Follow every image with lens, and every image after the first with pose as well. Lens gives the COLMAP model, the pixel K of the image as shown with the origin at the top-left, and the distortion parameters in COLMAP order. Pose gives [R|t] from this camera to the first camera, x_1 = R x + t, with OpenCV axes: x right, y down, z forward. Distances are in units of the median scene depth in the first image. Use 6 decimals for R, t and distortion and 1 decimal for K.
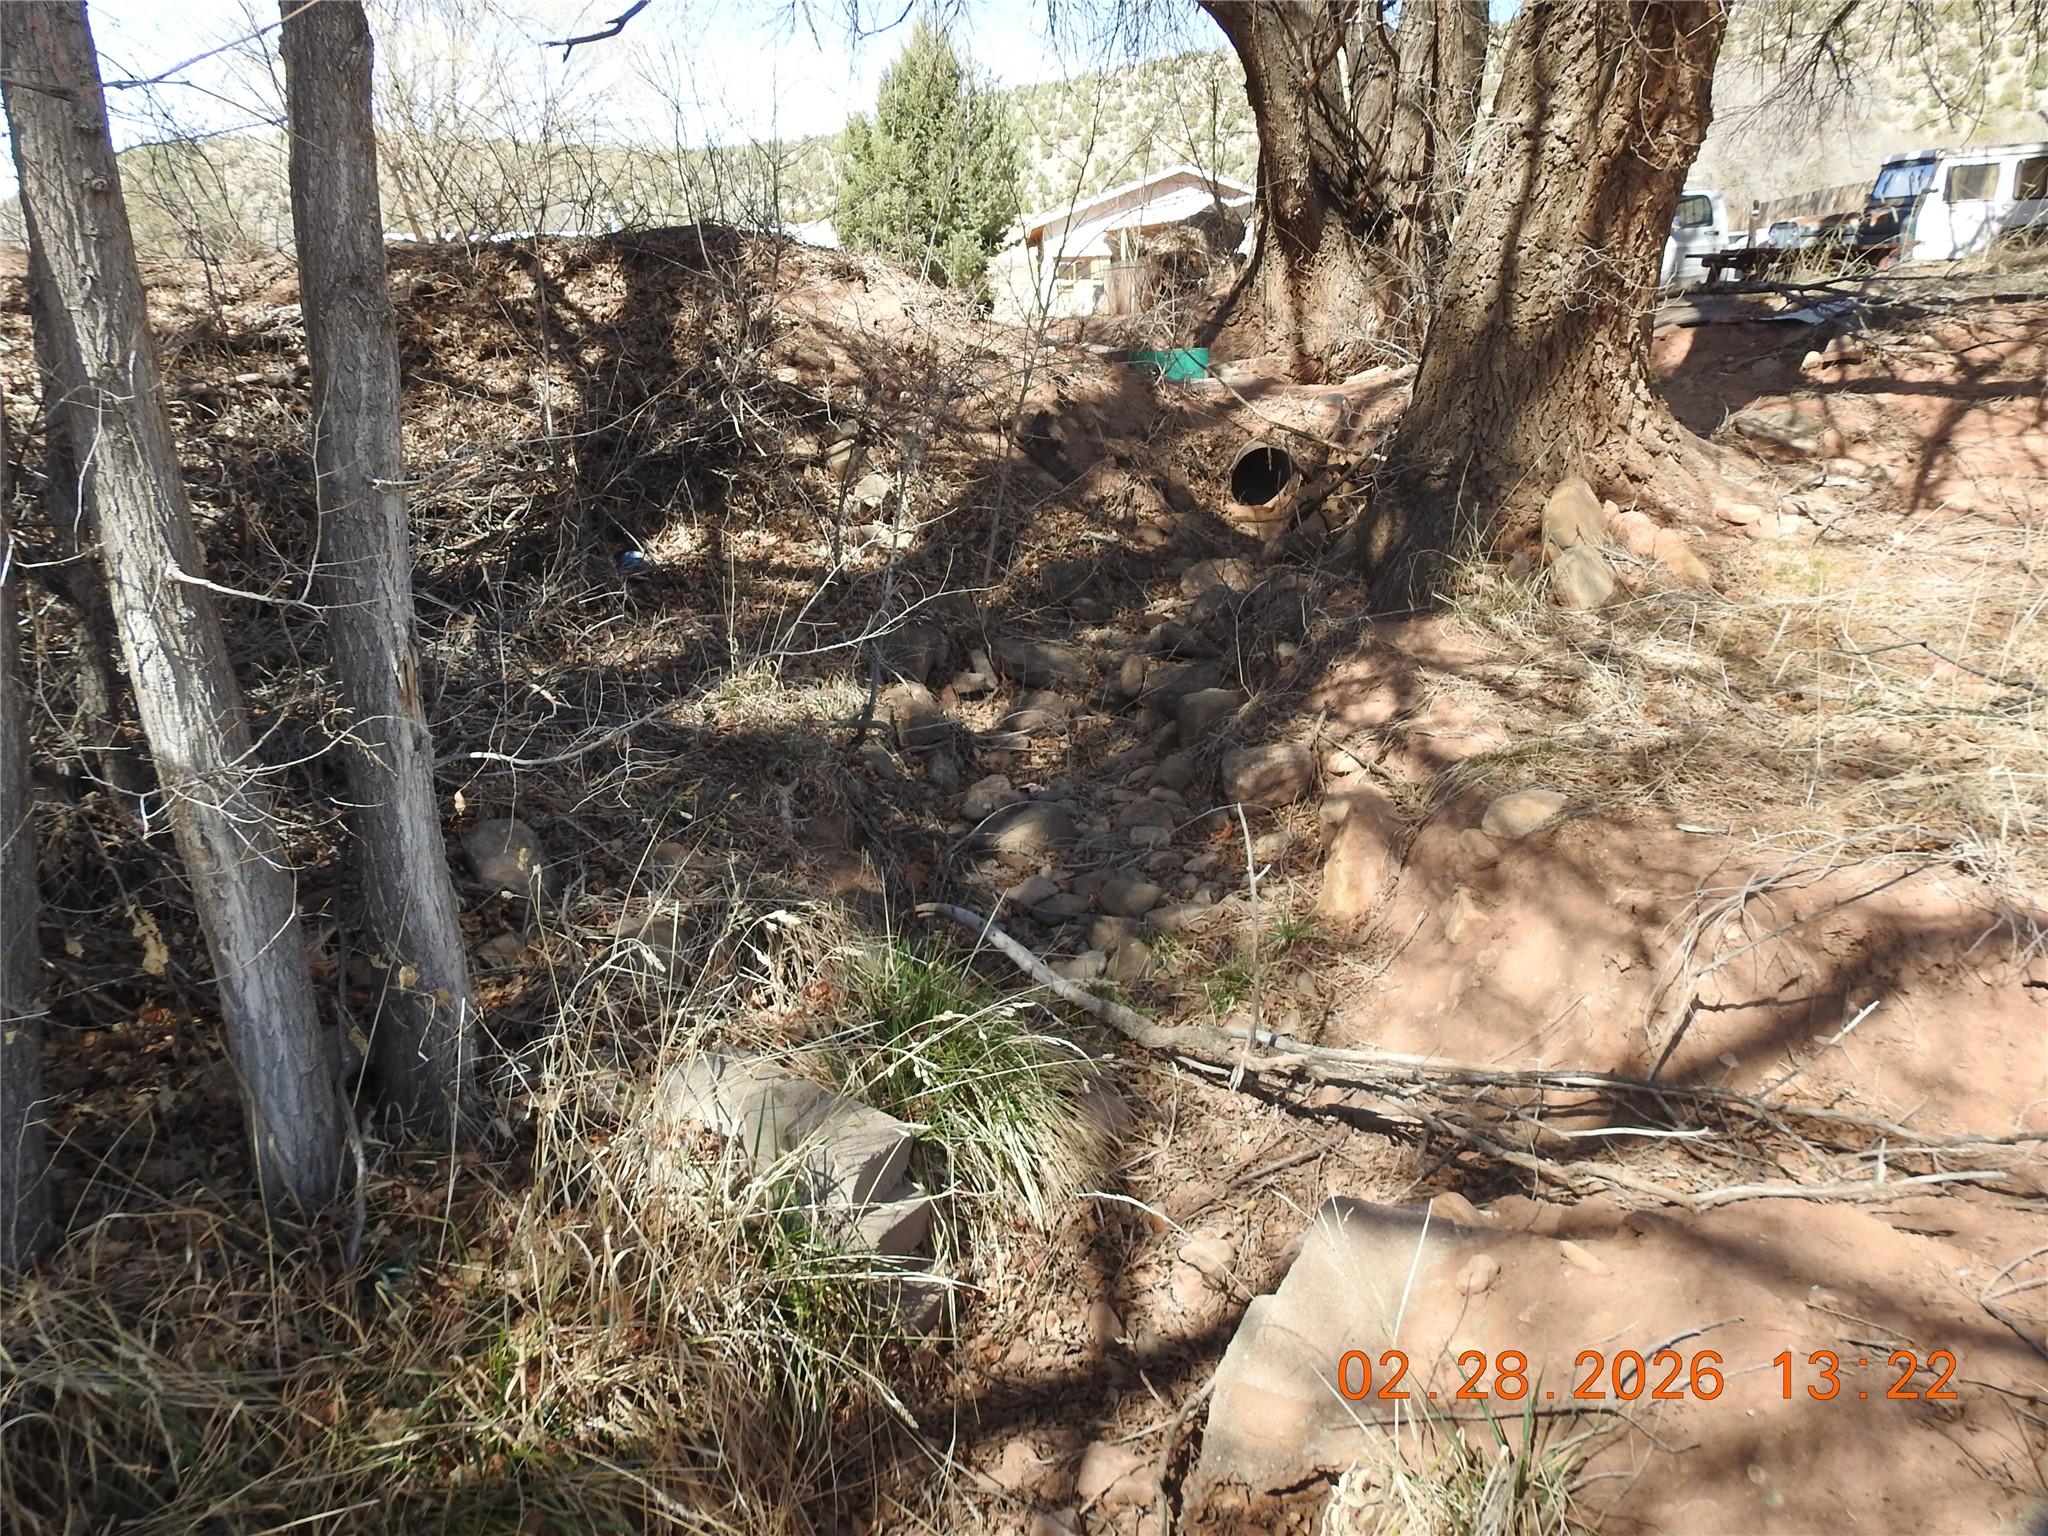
lens RADIAL K [[1476.7, 0, 1025.1], [0, 1476.7, 777.9], [0, 0, 1]] dist [0.017285, -0.009632]
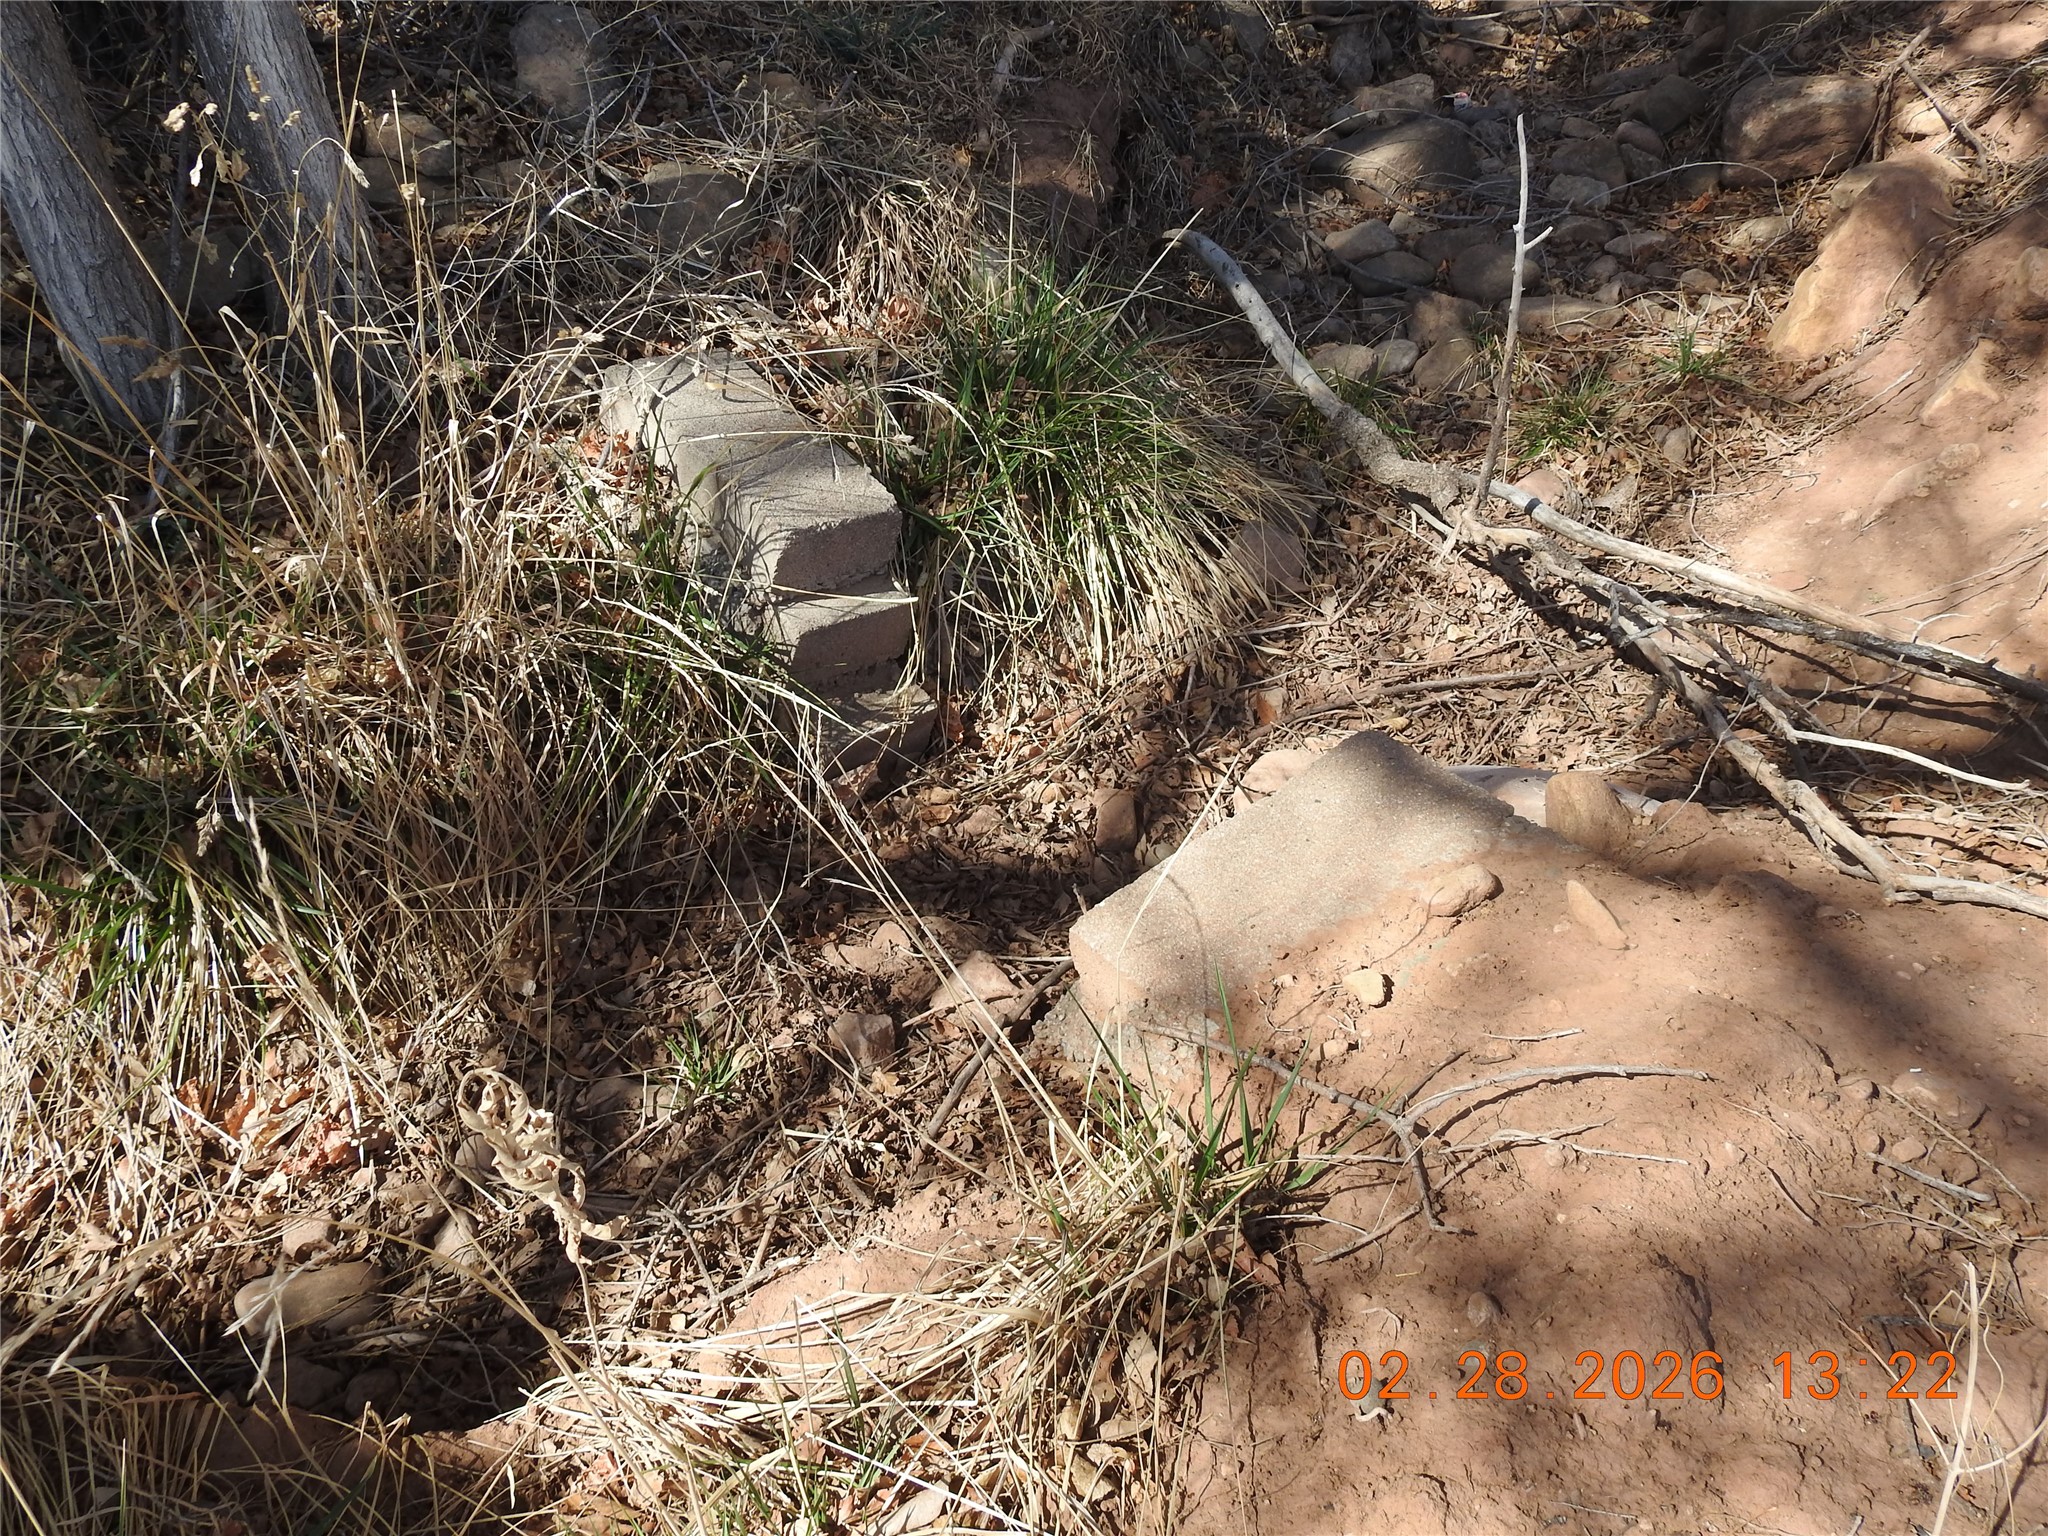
lens RADIAL K [[1825.8, 0, 1025.9], [0, 1825.8, 761.3], [0, 0, 1]] dist [-0.018306, 0.015020]
pose [[0.922827, 0.247430, -0.295245, 0.193135], [-0.131029, 0.922359, 0.363436, 0.012831], [0.362247, -0.296703, 0.883597, 0.133052]]
